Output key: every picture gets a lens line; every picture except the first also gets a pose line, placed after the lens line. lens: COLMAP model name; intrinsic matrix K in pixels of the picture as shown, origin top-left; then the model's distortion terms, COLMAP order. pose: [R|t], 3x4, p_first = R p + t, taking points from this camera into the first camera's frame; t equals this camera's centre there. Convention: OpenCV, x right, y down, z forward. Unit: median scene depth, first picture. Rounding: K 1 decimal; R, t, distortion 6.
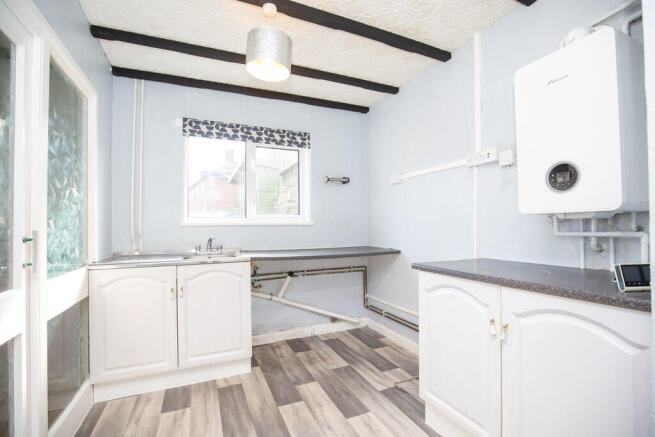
lens RADIAL K [[300.0, 0, 328.3], [0, 300.0, 221.8], [0, 0, 1]] dist [-0.022173, -0.000072]
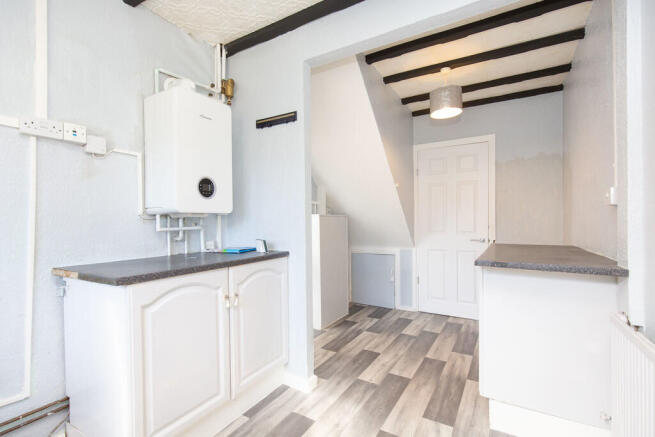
lens RADIAL K [[299.8, 0, 287.0], [0, 299.8, 240.6], [0, 0, 1]] dist [-0.021165, 0.000031]
pose [[-0.487617, -0.071077, 0.870160, -0.840453], [-0.014987, 0.997215, 0.073057, -0.018946], [-0.872929, 0.022583, -0.487324, 1.816886]]
